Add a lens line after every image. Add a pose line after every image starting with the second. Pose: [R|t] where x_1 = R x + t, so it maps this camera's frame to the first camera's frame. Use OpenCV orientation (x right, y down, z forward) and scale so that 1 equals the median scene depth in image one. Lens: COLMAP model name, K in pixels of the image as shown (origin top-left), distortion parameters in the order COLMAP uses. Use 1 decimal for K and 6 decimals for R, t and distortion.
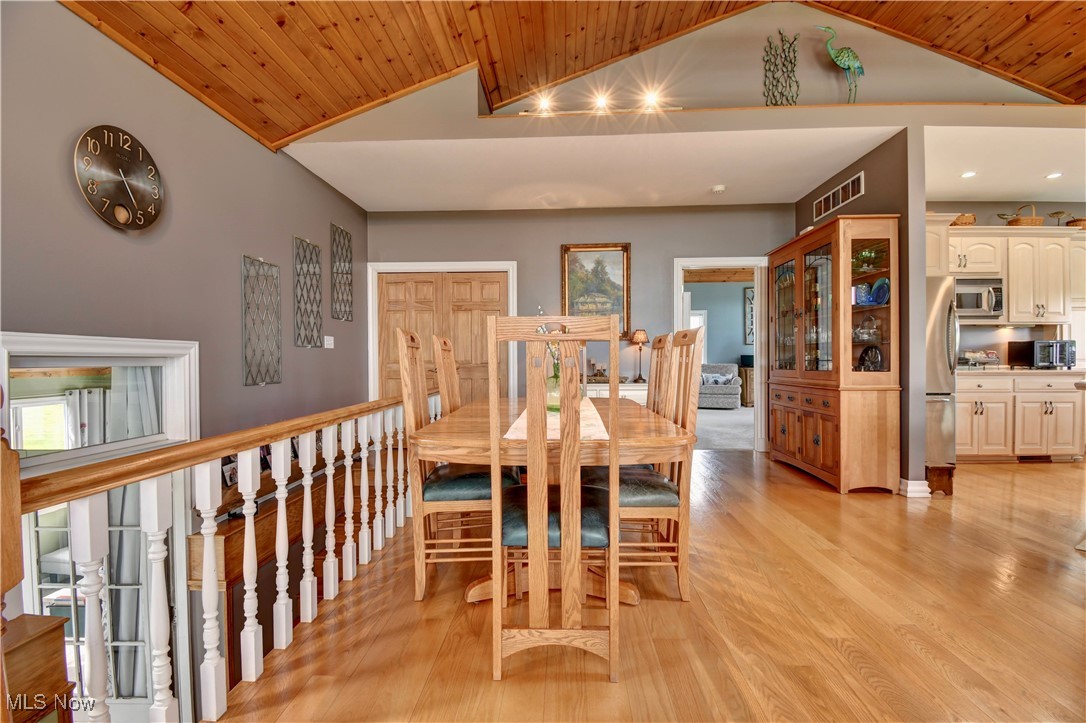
lens RADIAL K [[484.2, 0, 543.0], [0, 484.2, 361.5], [0, 0, 1]] dist [0.019421, -0.024519]
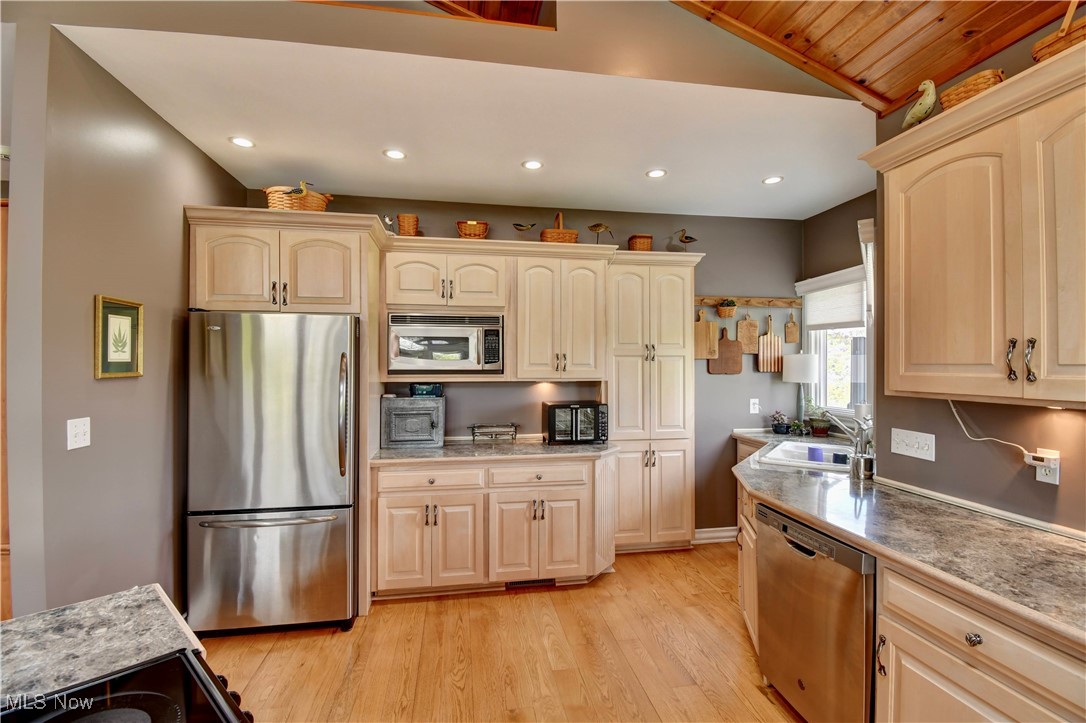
lens RADIAL K [[484.2, 0, 543.0], [0, 484.2, 361.5], [0, 0, 1]] dist [0.019421, -0.024519]
pose [[0.976474, 0.002914, 0.215614, 0.976602], [0.000275, 0.999891, -0.014759, -0.109788], [-0.215634, 0.014471, 0.976367, 0.353001]]
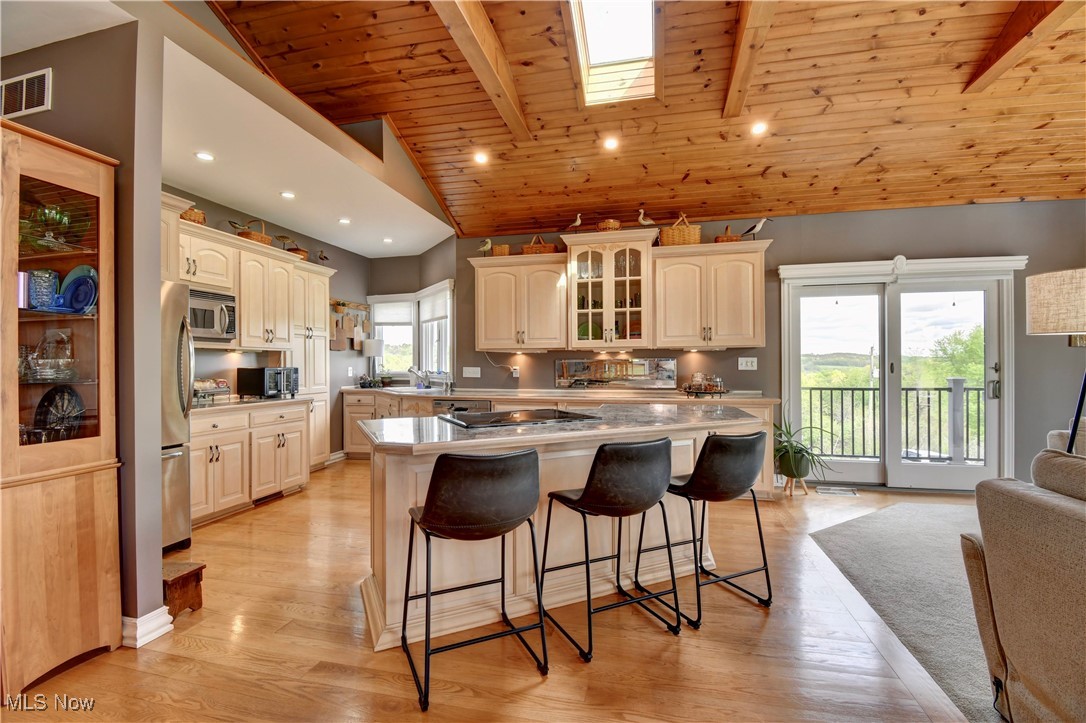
lens RADIAL K [[484.2, 0, 543.0], [0, 484.2, 361.5], [0, 0, 1]] dist [0.019421, -0.024519]
pose [[0.180313, 0.006972, 0.983584, 0.225791], [0.012891, 0.999872, -0.009451, -0.045458], [-0.983525, 0.014383, 0.180201, 0.346191]]
